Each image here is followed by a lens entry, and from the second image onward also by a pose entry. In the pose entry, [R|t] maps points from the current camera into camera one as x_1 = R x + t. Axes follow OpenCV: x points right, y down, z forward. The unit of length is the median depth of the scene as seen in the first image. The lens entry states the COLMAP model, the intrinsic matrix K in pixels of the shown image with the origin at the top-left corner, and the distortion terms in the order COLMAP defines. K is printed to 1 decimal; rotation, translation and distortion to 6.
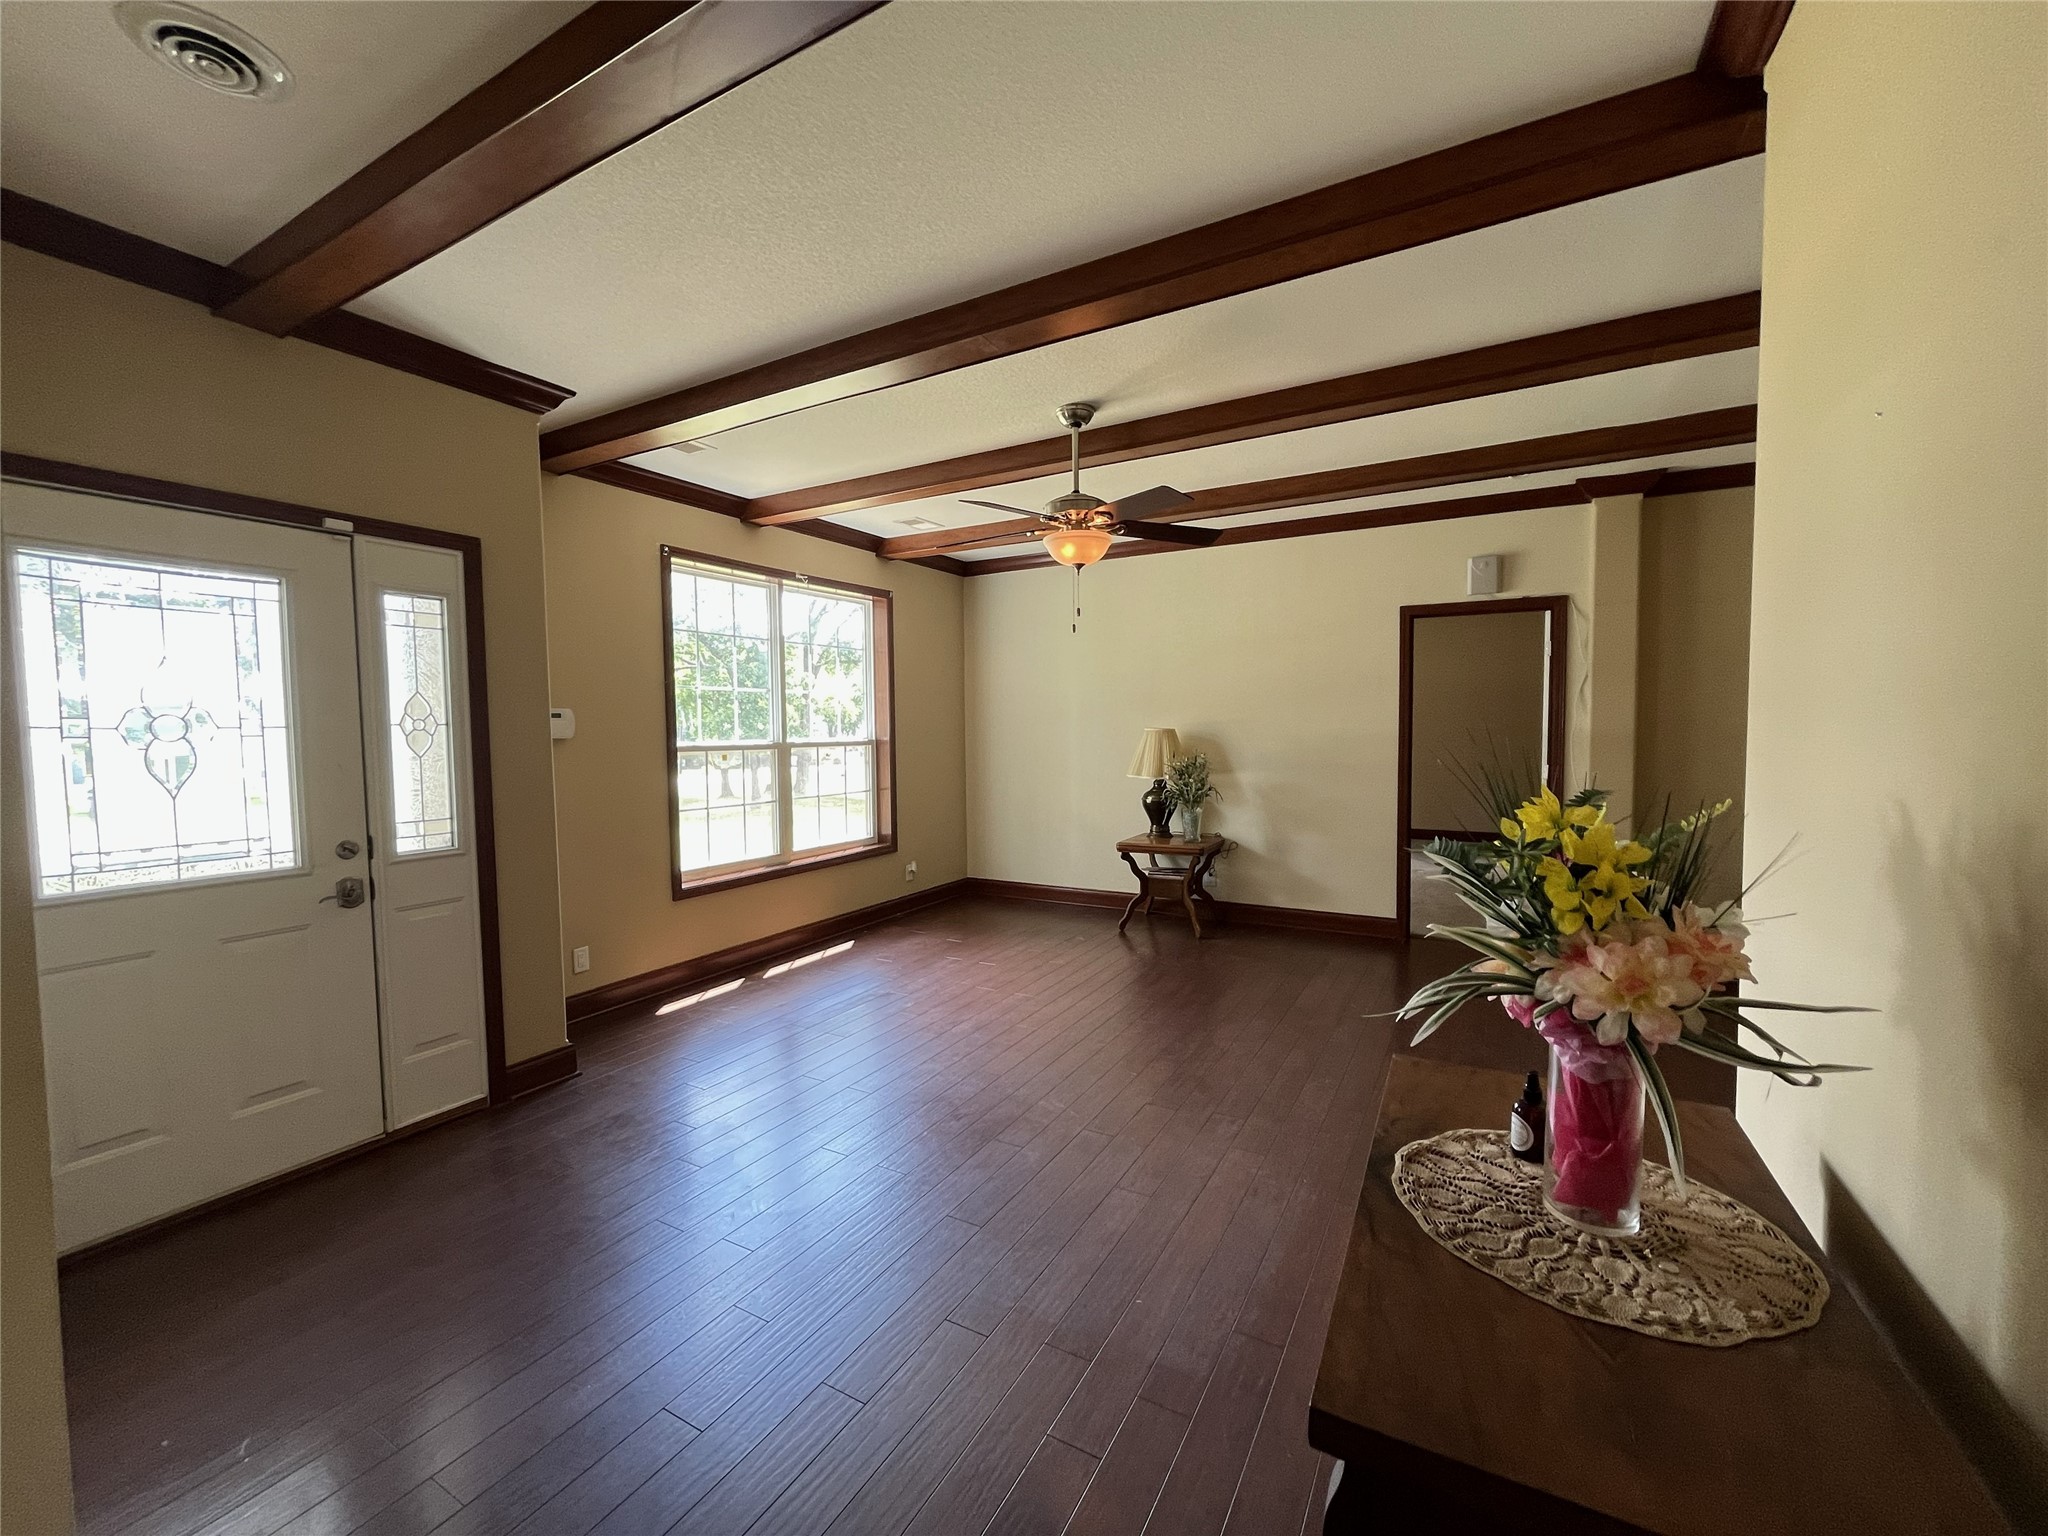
lens RADIAL K [[858.2, 0, 1030.5], [0, 858.2, 769.4], [0, 0, 1]] dist [-0.000222, 0.000045]
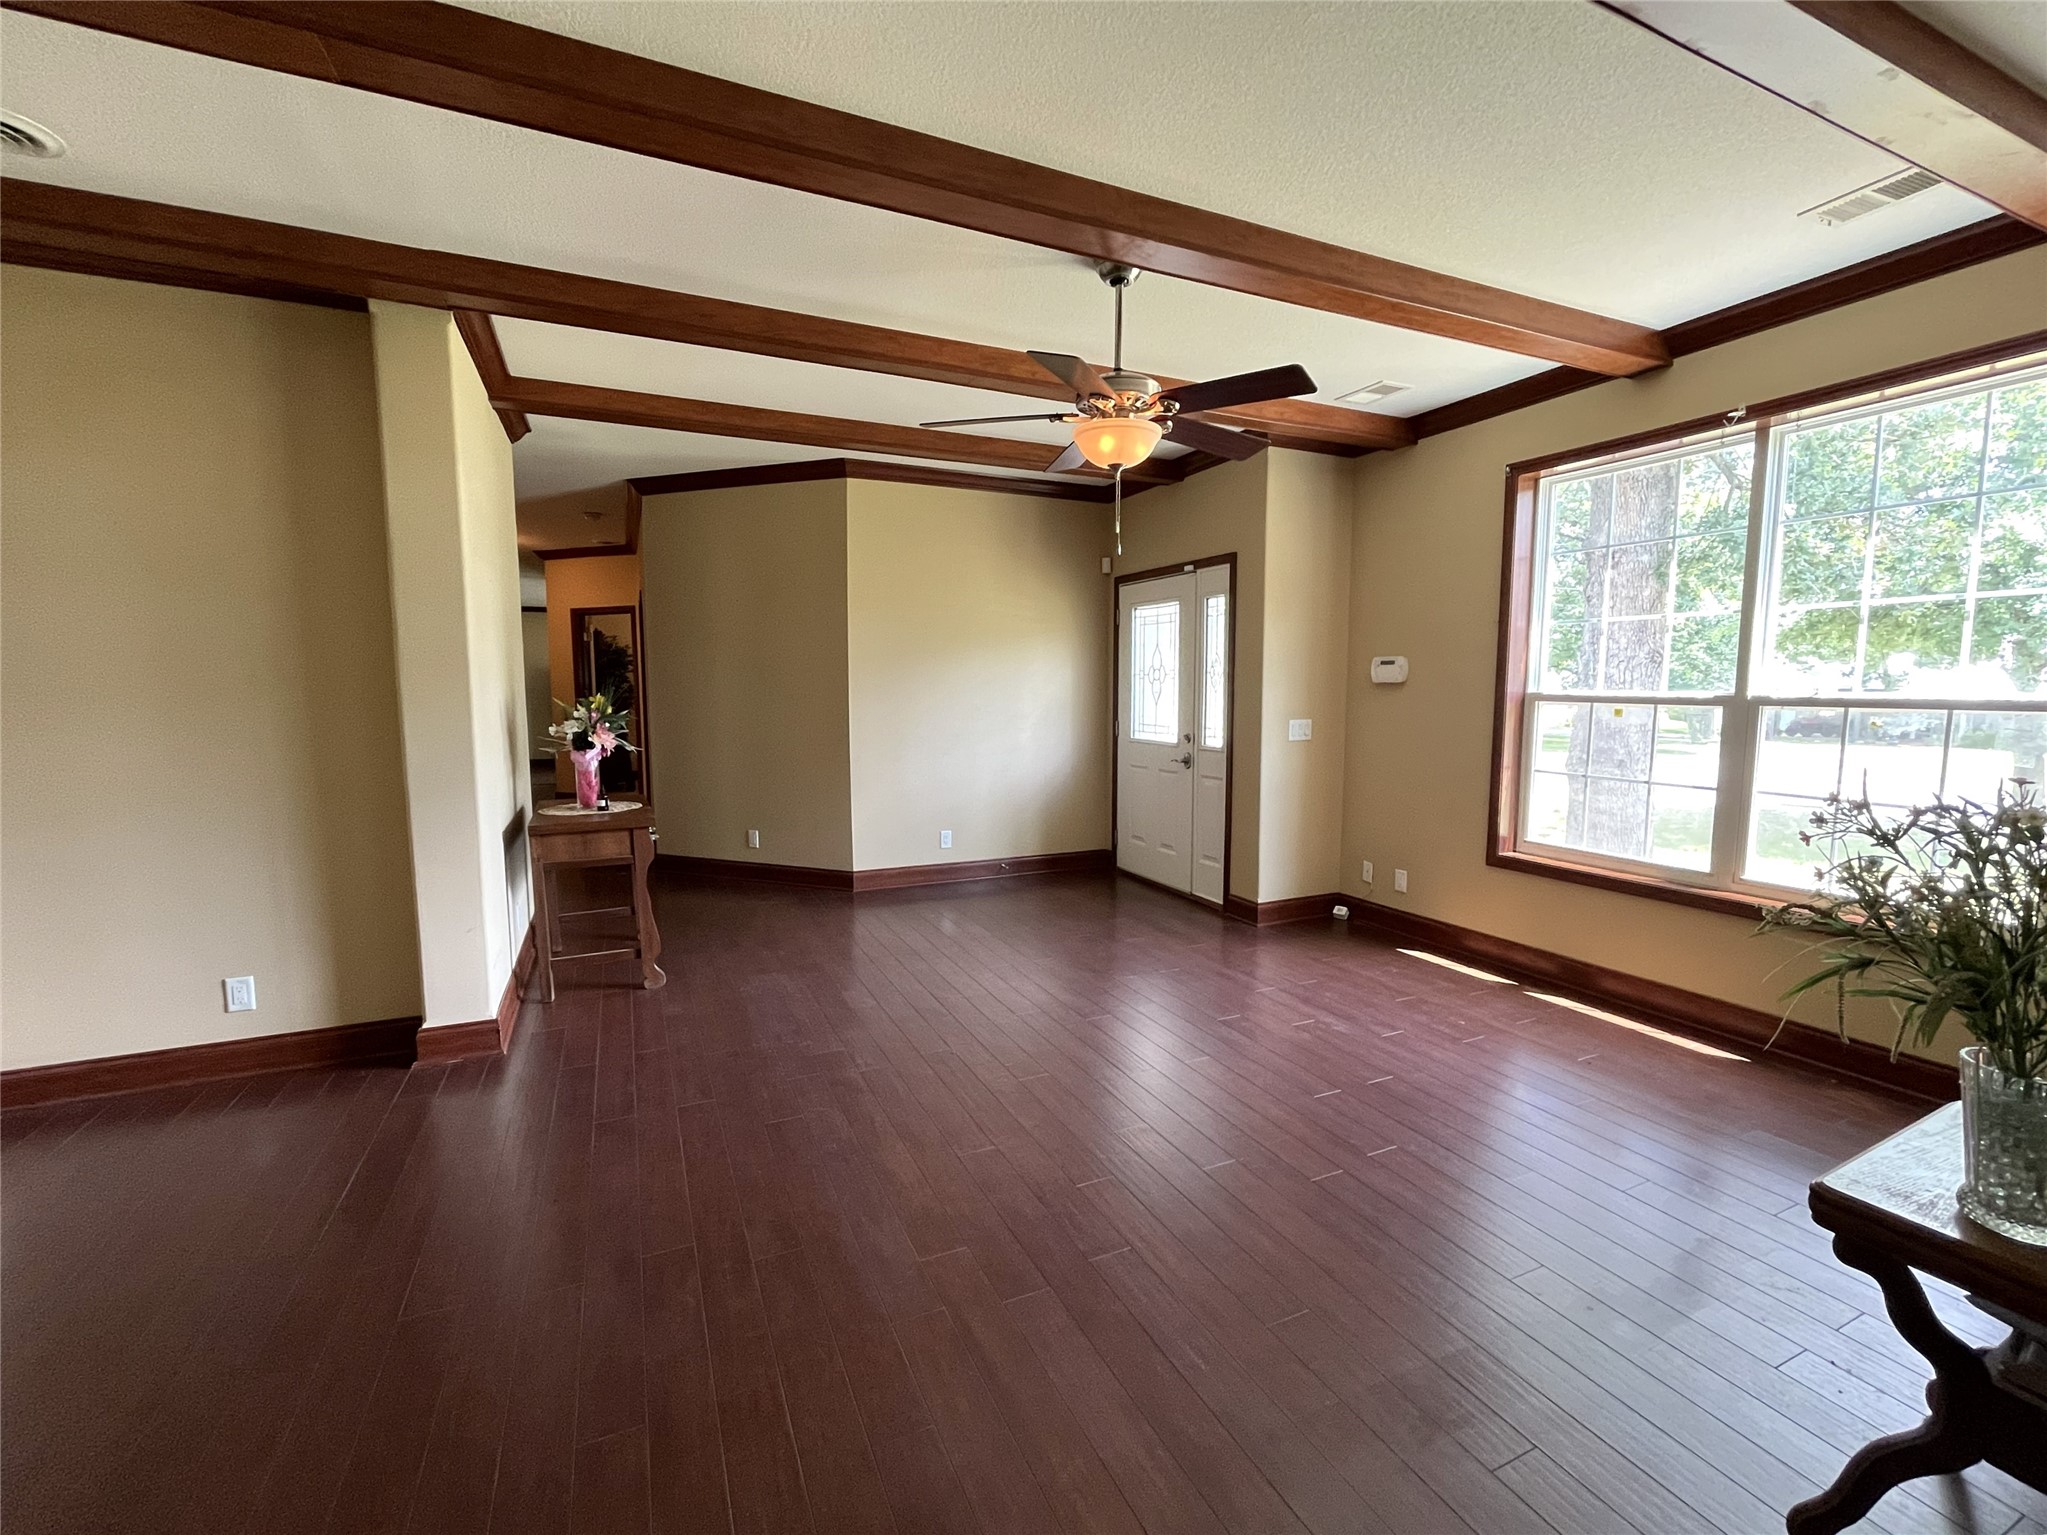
lens RADIAL K [[857.8, 0, 1030.0], [0, 857.8, 768.9], [0, 0, 1]] dist [-0.000222, 0.000045]
pose [[-0.578784, 0.095152, -0.809911, 0.883316], [-0.032349, 0.989709, 0.139393, -0.086010], [0.814839, 0.106879, -0.569749, 1.647881]]
